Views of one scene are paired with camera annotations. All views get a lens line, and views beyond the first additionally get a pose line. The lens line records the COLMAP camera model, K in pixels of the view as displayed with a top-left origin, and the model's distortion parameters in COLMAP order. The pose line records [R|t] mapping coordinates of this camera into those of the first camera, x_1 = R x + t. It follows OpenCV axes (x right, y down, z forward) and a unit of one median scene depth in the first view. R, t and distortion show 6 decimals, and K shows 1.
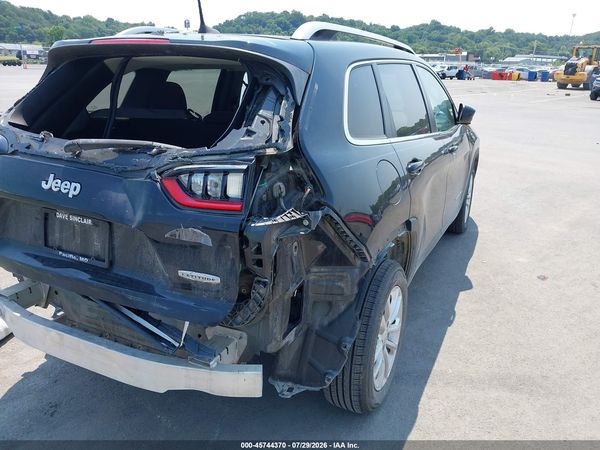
lens RADIAL K [[473.6, 0, 298.5], [0, 473.6, 205.8], [0, 0, 1]] dist [0.065147, -0.130743]
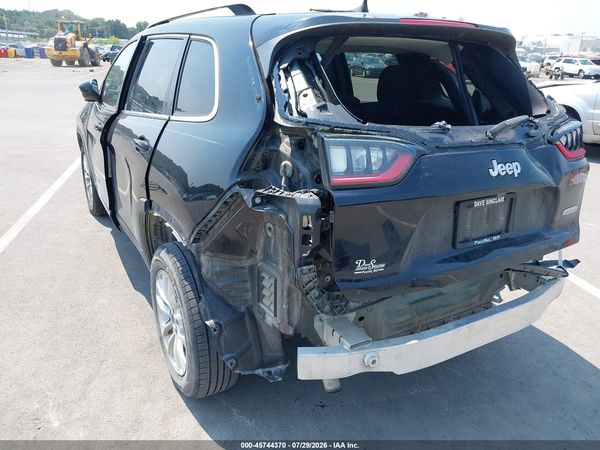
lens RADIAL K [[475.6, 0, 307.7], [0, 475.6, 224.8], [0, 0, 1]] dist [0.009091, 0.002173]
pose [[0.566142, -0.288730, 0.772087, -1.471501], [0.225510, 0.955167, 0.191837, -0.205655], [-0.792861, 0.065506, 0.605871, 0.690792]]
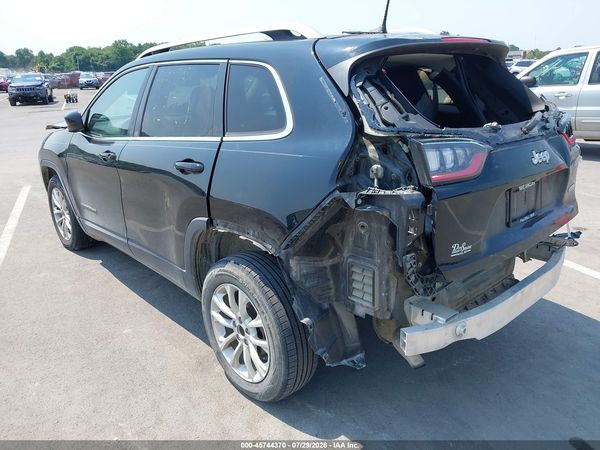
lens RADIAL K [[474.2, 0, 303.0], [0, 474.2, 214.0], [0, 0, 1]] dist [-0.002799, -0.003458]
pose [[0.381268, -0.296415, 0.875655, -1.759482], [0.292534, 0.937213, 0.189882, -0.301574], [-0.876960, 0.183763, 0.444041, 0.968906]]
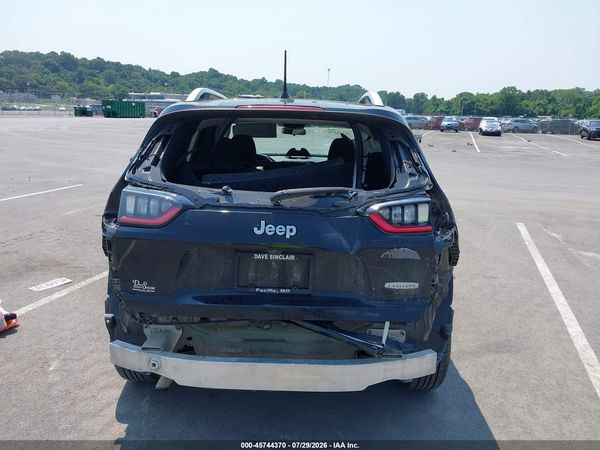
lens RADIAL K [[474.2, 0, 303.0], [0, 474.2, 214.0], [0, 0, 1]] dist [-0.002799, -0.003458]
pose [[0.904935, -0.084080, 0.417160, -0.875717], [0.113720, 0.992416, -0.046665, -0.016446], [-0.410073, 0.089669, 0.907634, -0.094141]]
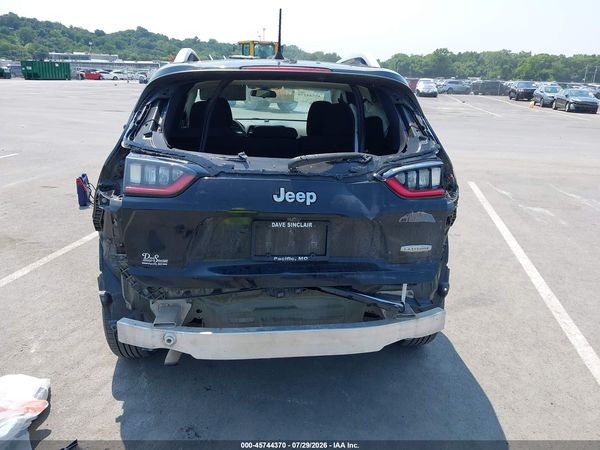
lens RADIAL K [[474.2, 0, 303.0], [0, 474.2, 214.0], [0, 0, 1]] dist [-0.002799, -0.003458]
pose [[0.843399, -0.147185, 0.516735, -1.025316], [0.145078, 0.988408, 0.044743, -0.046376], [-0.517330, 0.037231, 0.854976, 0.011030]]
